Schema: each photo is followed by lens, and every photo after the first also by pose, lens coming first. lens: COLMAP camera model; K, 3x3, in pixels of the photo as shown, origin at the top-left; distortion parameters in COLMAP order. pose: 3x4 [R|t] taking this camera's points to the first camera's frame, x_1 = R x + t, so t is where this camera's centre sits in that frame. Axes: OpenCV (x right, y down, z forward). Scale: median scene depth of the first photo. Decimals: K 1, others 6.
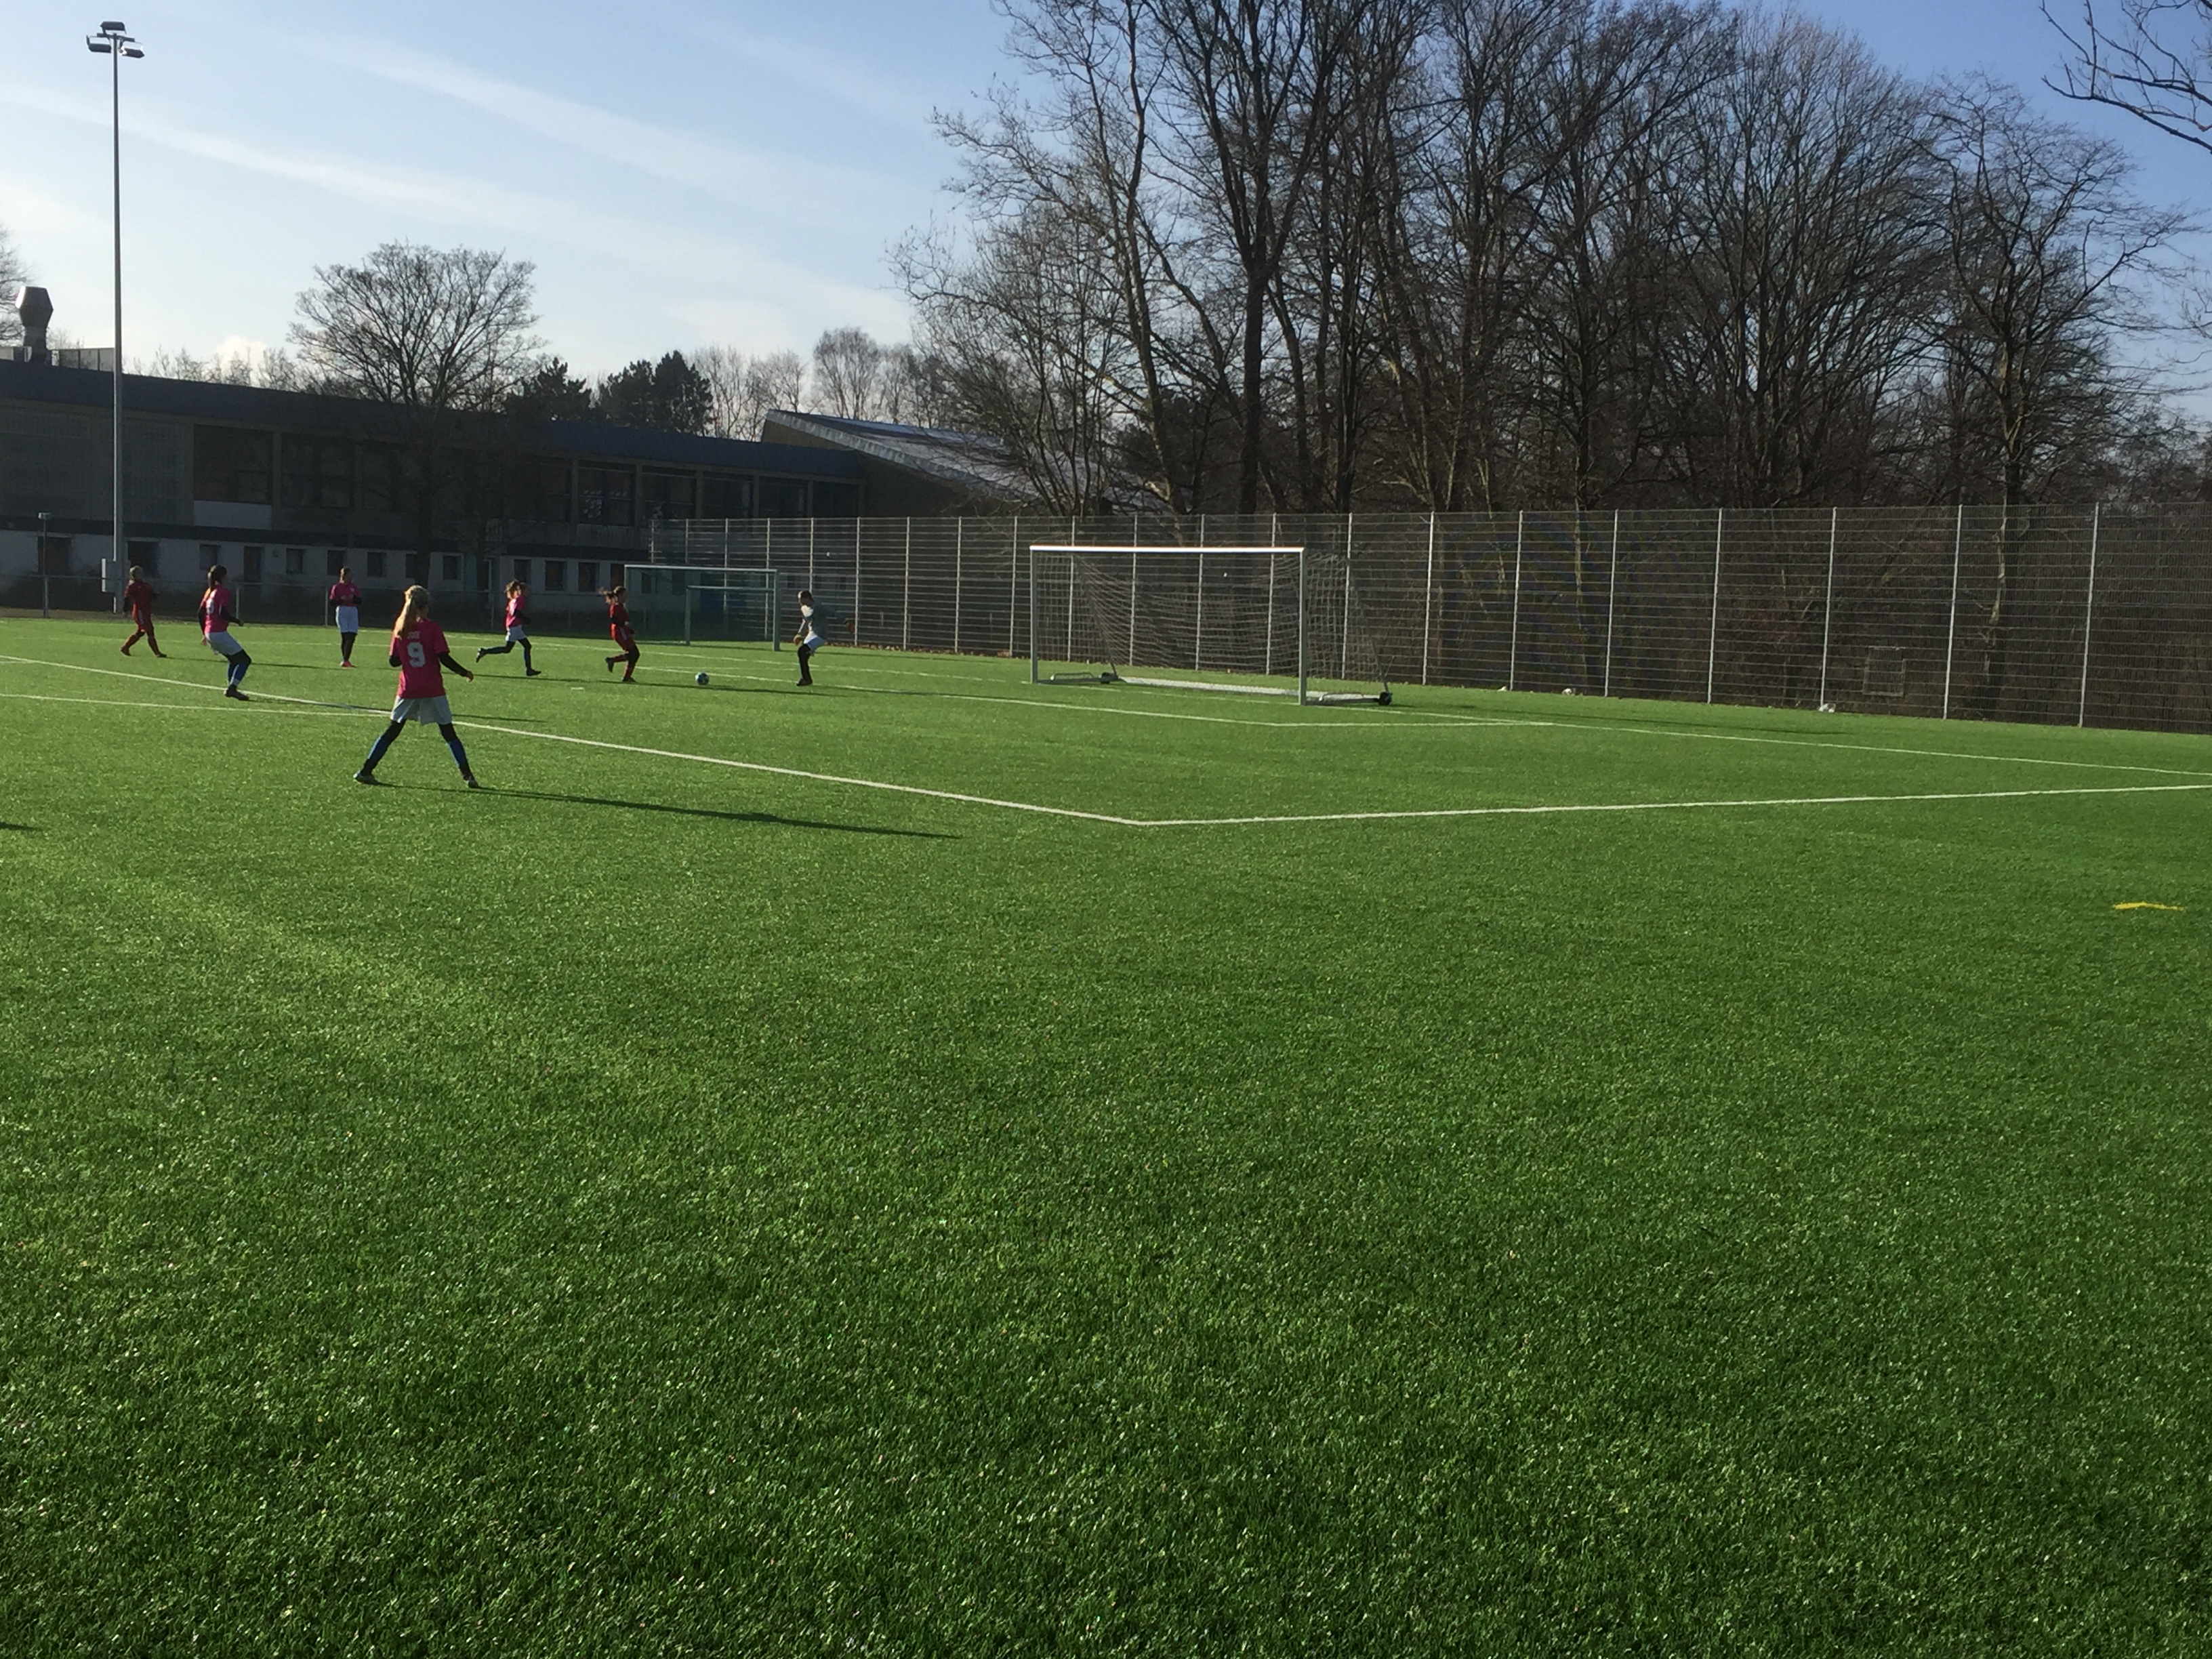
lens RADIAL K [[2433.5, 0, 1134.3], [0, 2433.5, 833.3], [0, 0, 1]] dist [0.087234, -0.033609]
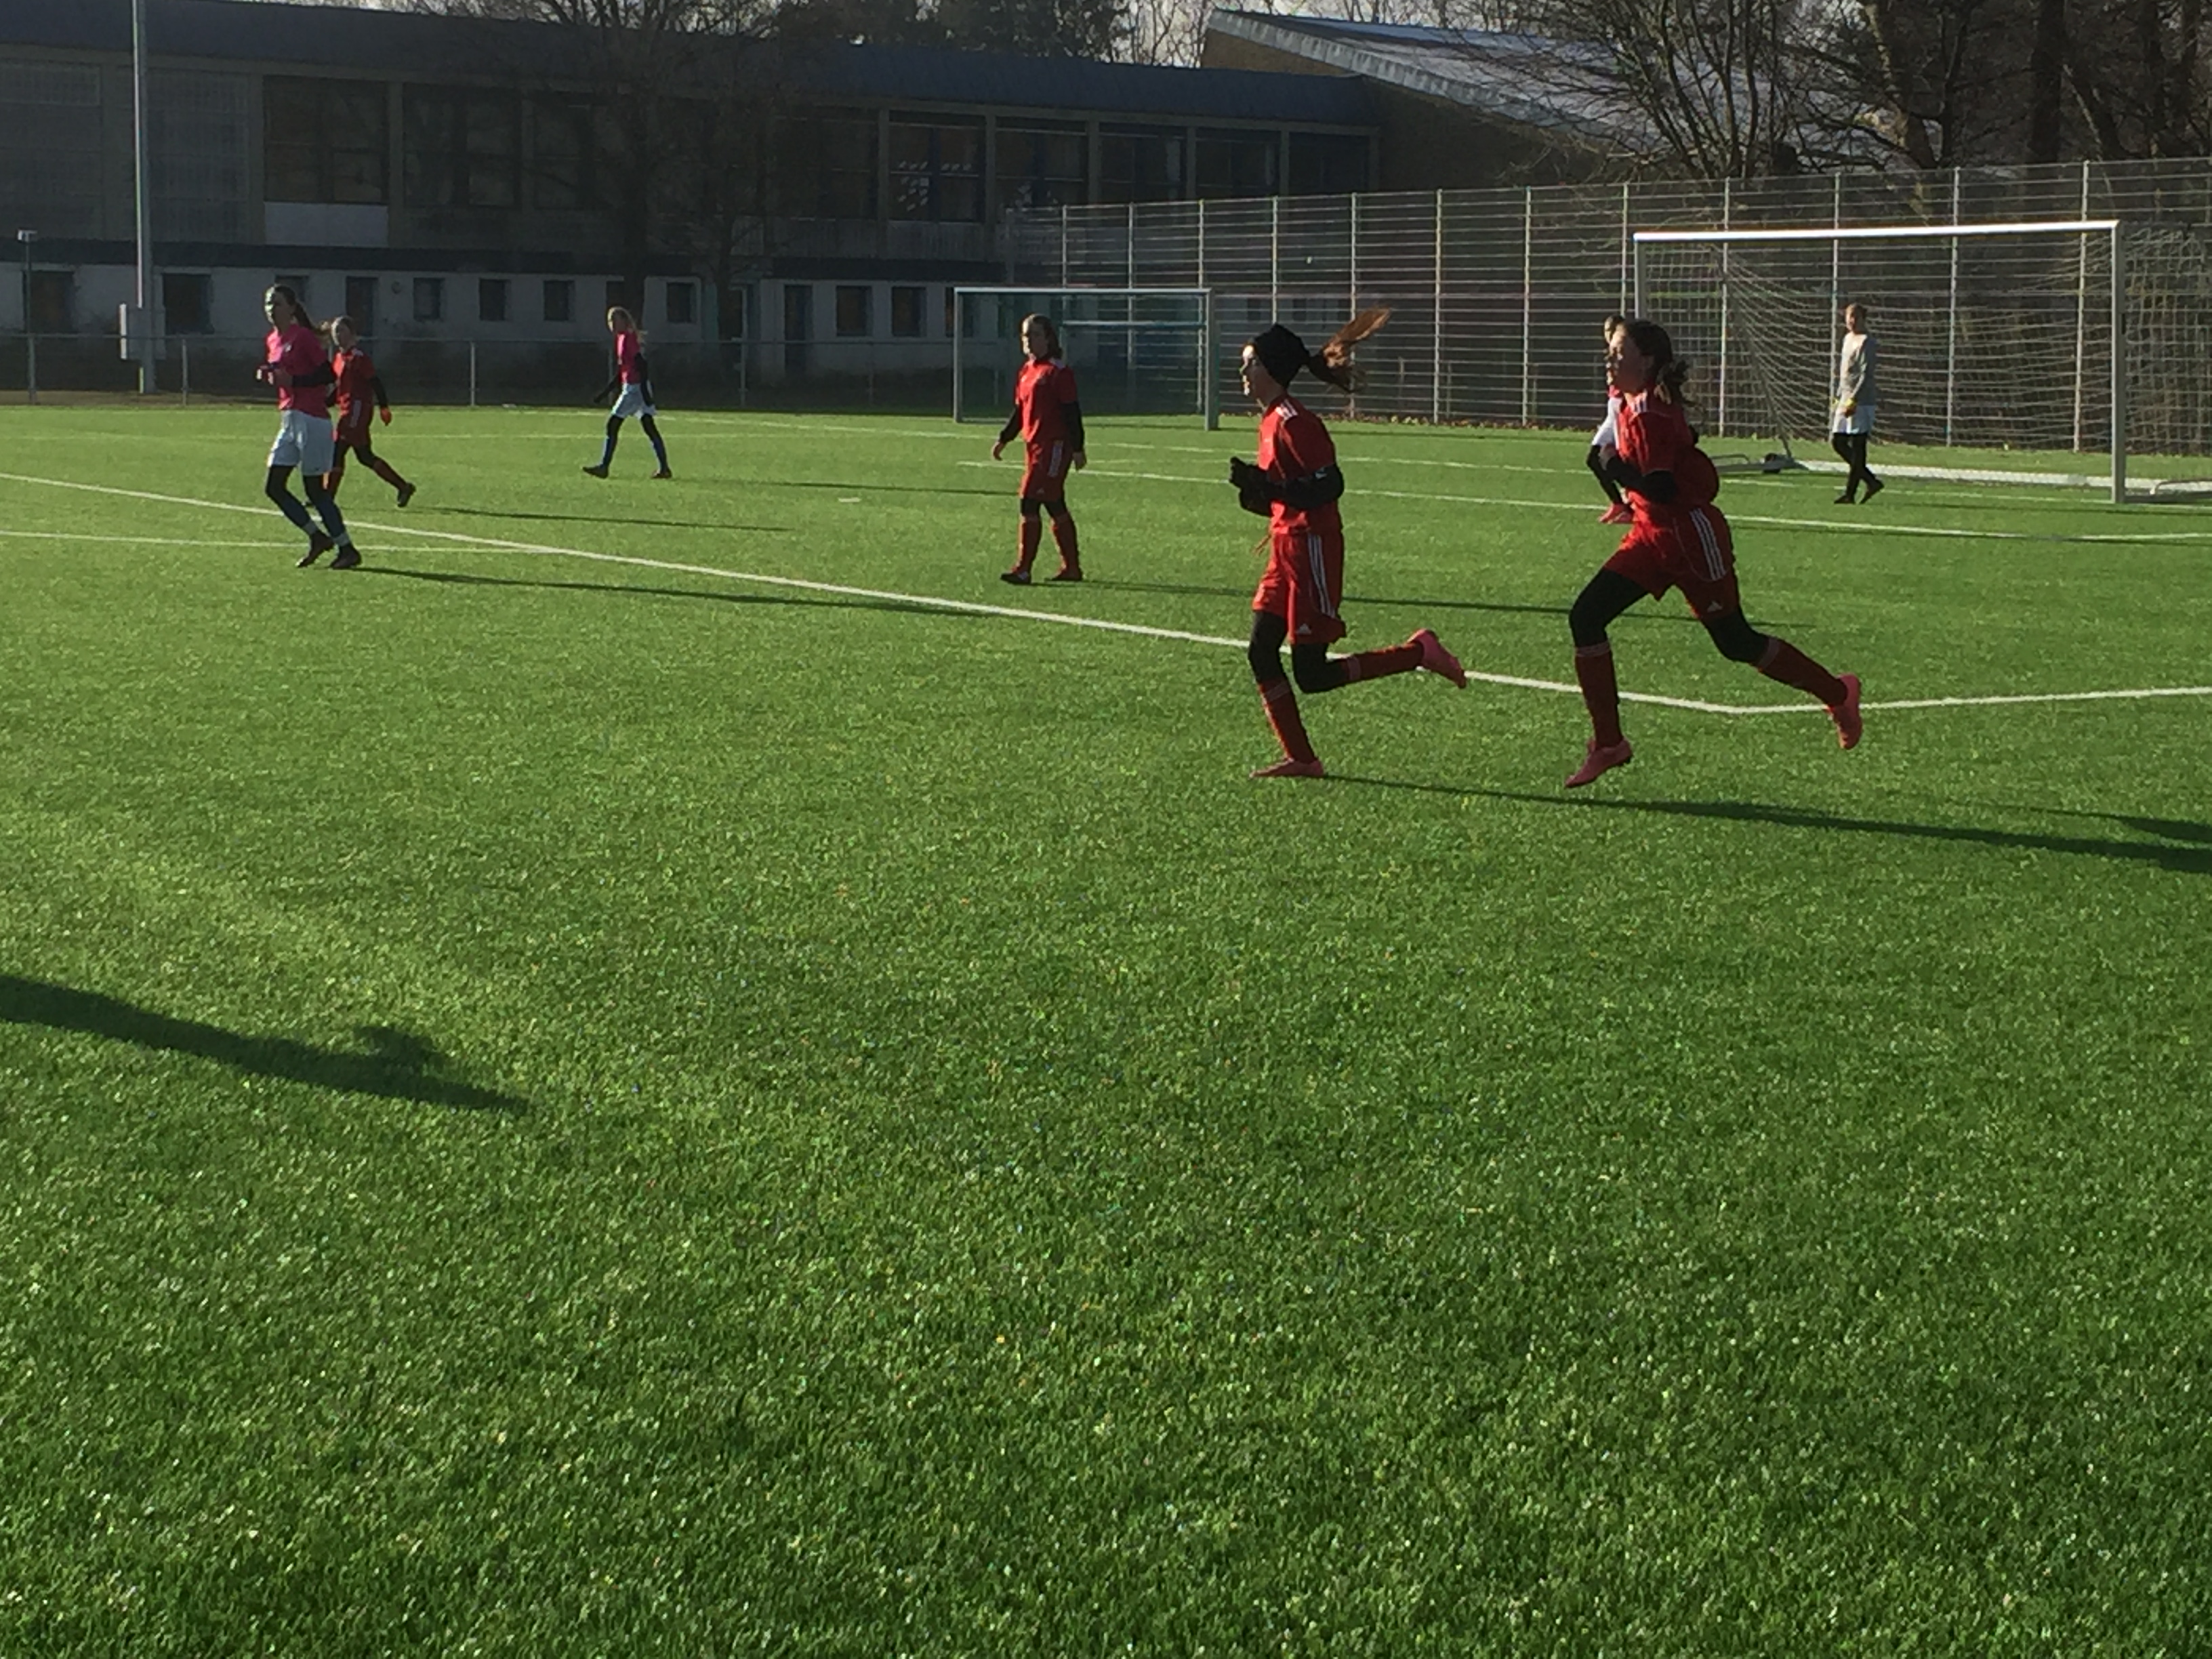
lens RADIAL K [[4356.6, 0, 1304.9], [0, 4356.6, 830.0], [0, 0, 1]] dist [0.066142, -0.082373]
pose [[0.987806, -0.007979, -0.155485, 0.092178], [0.010519, 0.999824, 0.015517, 0.010489], [0.155334, -0.016963, 0.987716, -0.039232]]
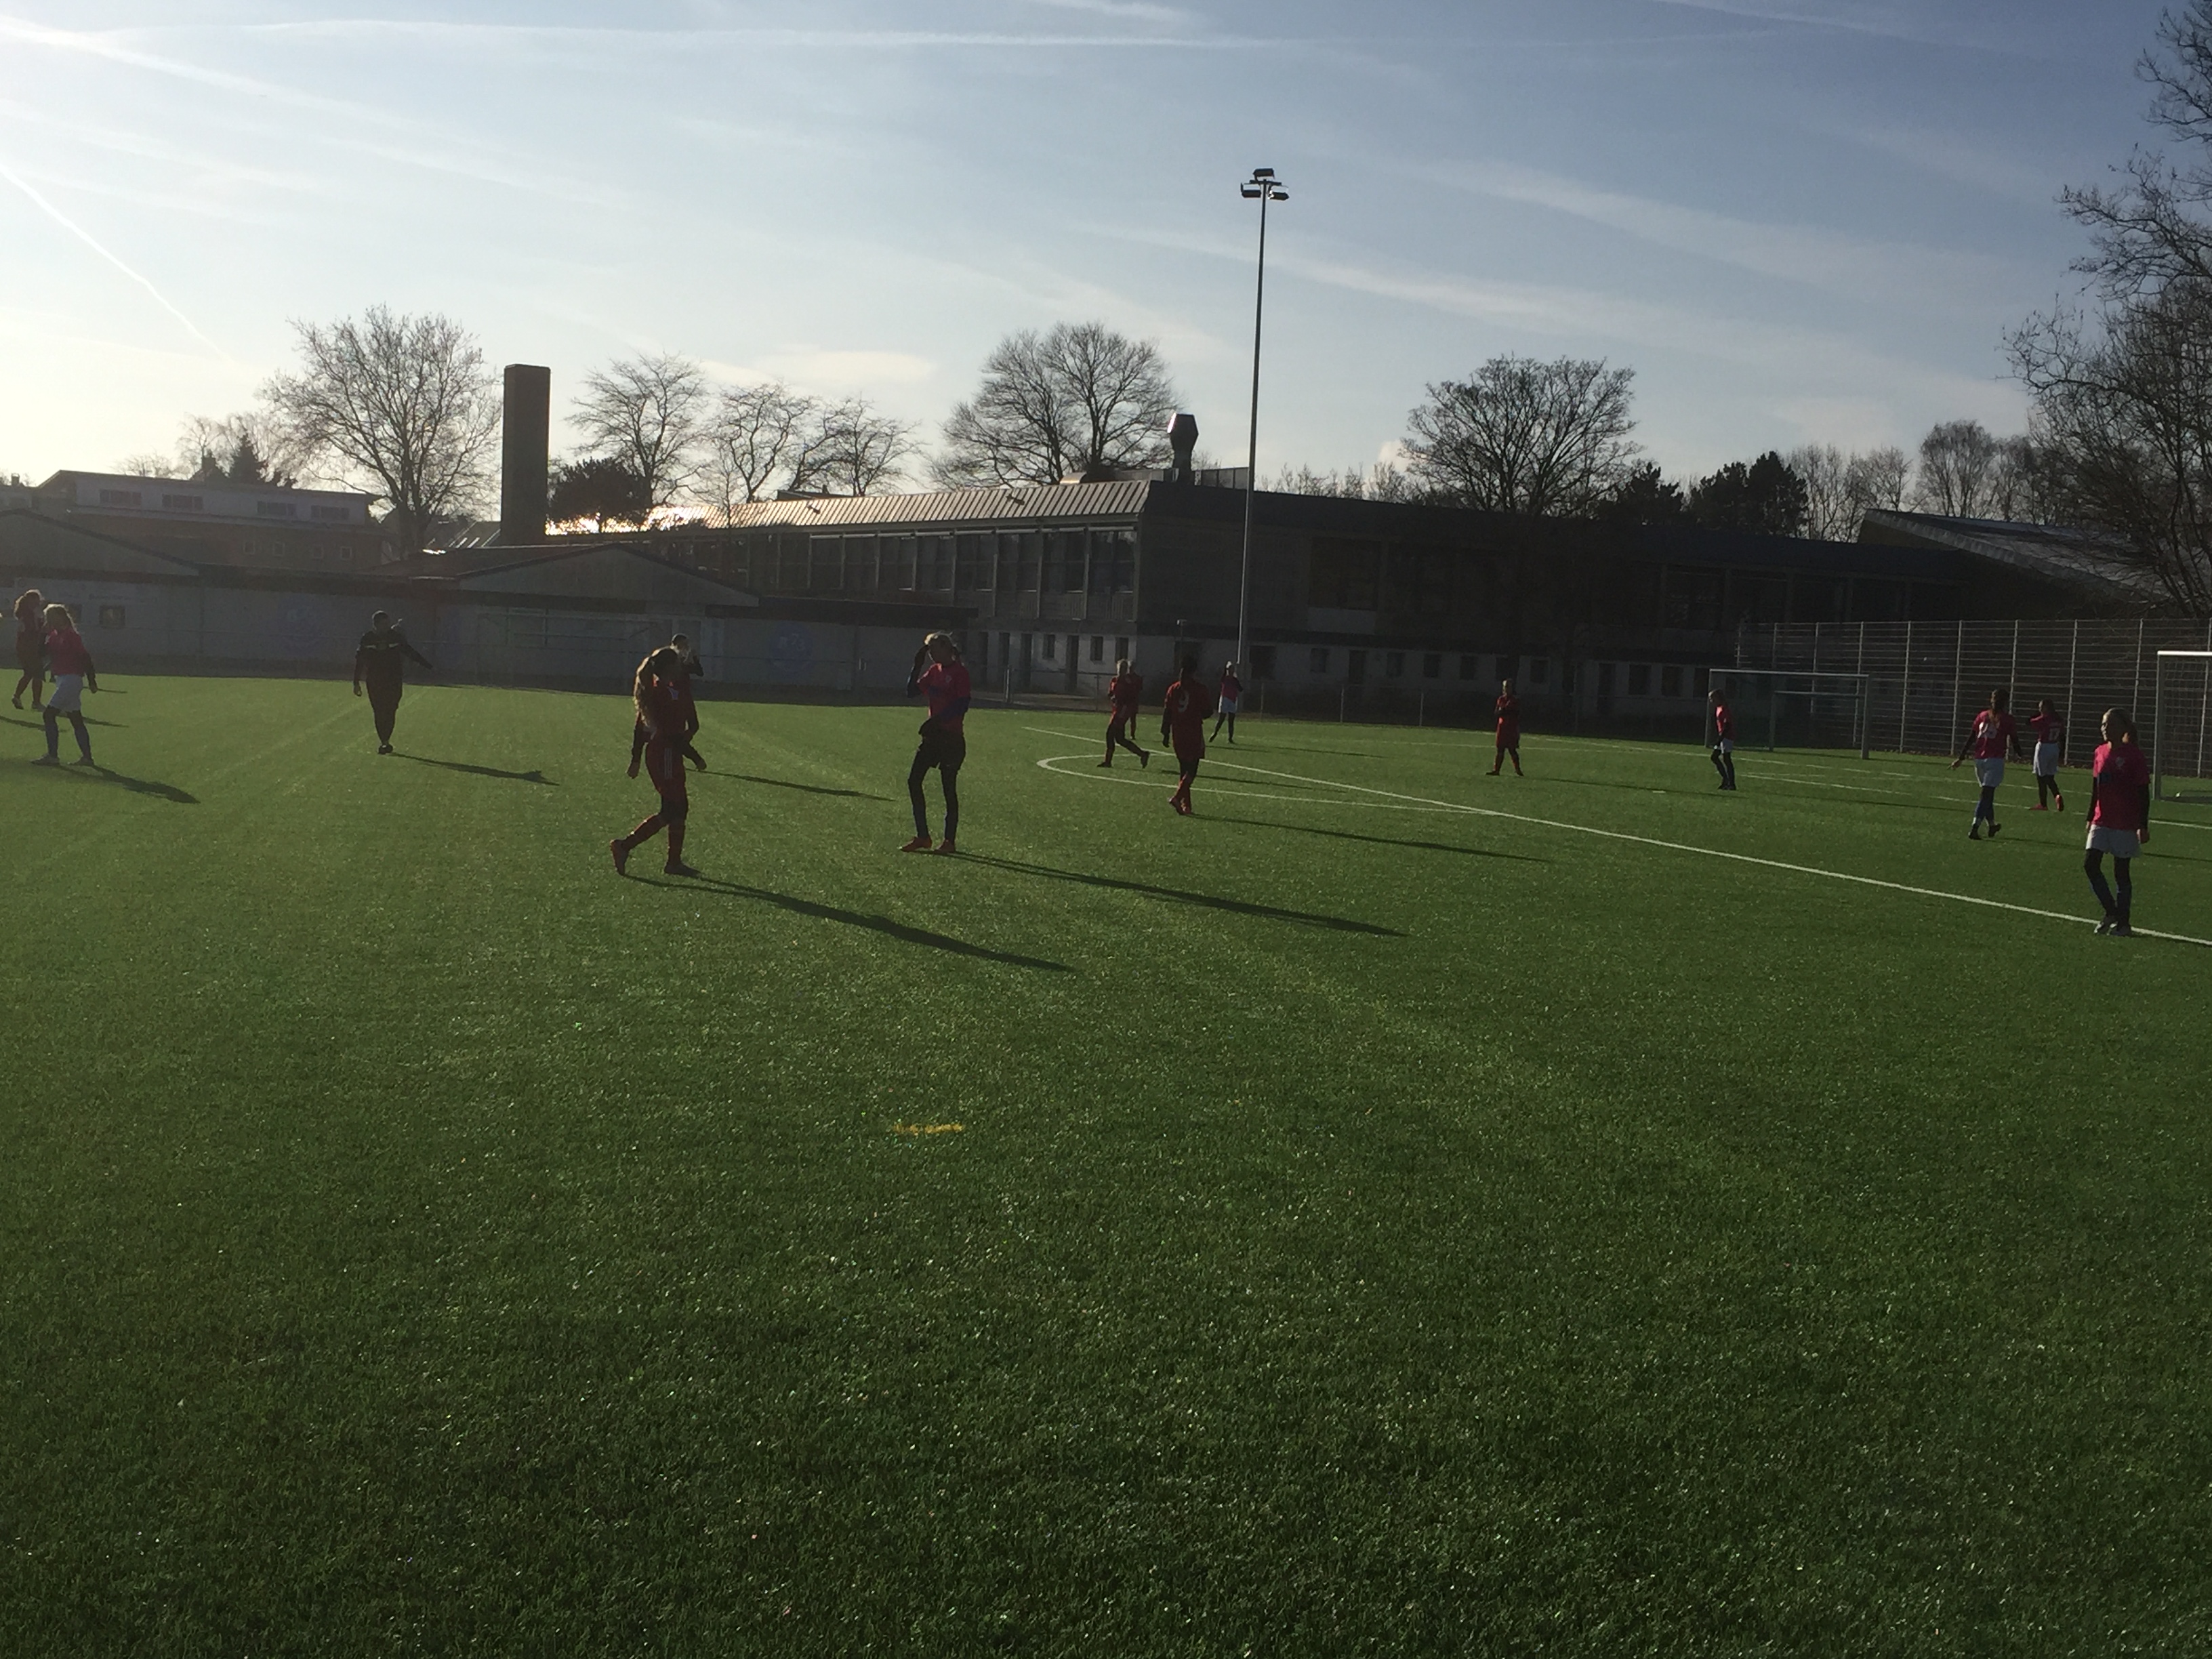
lens RADIAL K [[2524.4, 0, 1182.0], [0, 2524.4, 823.4], [0, 0, 1]] dist [0.075768, -0.073727]
pose [[0.918756, 0.033880, -0.393370, -0.001038], [-0.053202, 0.997848, -0.038316, 0.007367], [0.391226, 0.056131, 0.918581, -0.046043]]
